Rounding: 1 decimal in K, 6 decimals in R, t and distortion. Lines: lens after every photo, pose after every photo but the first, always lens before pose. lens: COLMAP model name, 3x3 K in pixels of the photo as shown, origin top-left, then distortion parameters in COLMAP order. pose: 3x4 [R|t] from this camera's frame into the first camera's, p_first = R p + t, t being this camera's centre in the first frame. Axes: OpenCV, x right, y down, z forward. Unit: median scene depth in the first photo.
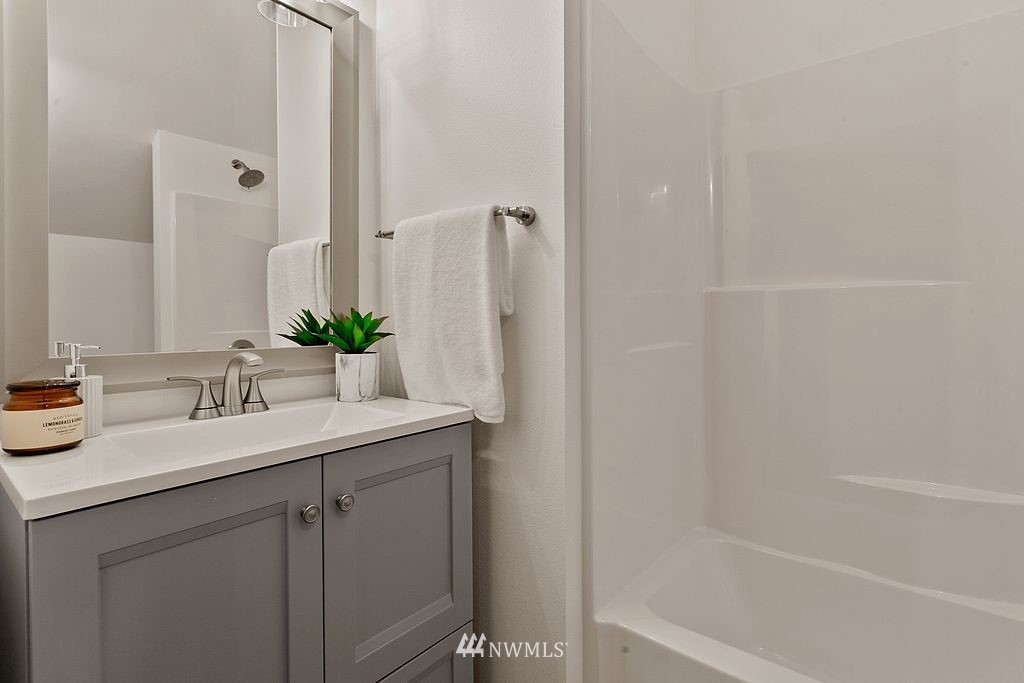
lens RADIAL K [[494.9, 0, 512.6], [0, 494.9, 338.0], [0, 0, 1]] dist [-0.000980, -0.000079]
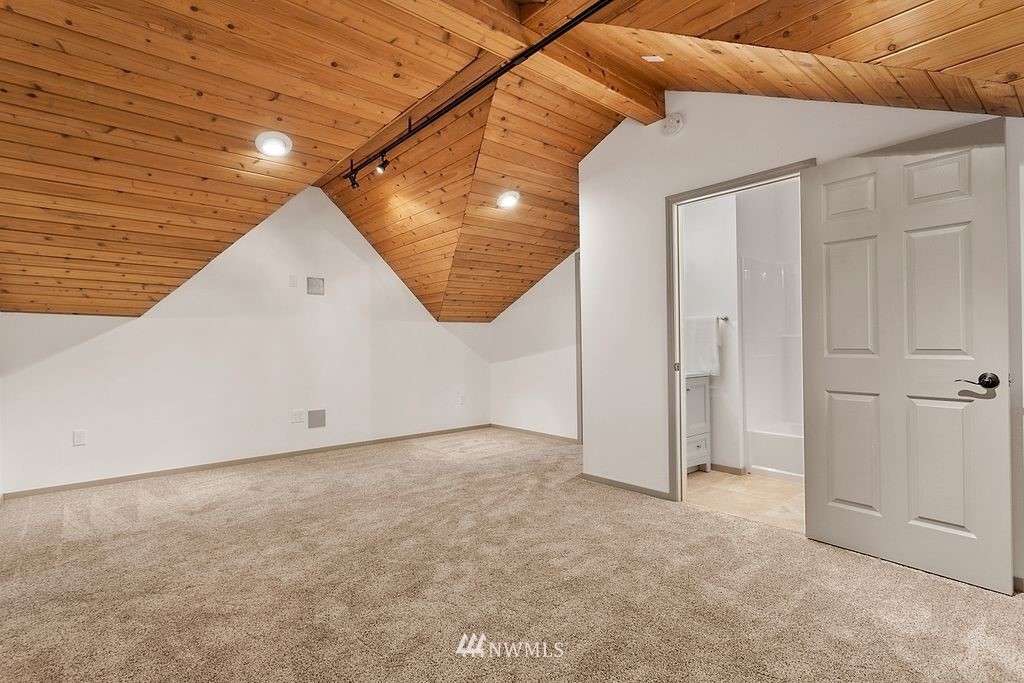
lens RADIAL K [[494.9, 0, 509.2], [0, 494.9, 343.6], [0, 0, 1]] dist [-0.000980, -0.000079]
pose [[0.980274, -0.007974, -0.197485, -0.817205], [0.005789, 0.999915, -0.011643, -0.030926], [0.197561, 0.010270, 0.980237, -2.886186]]
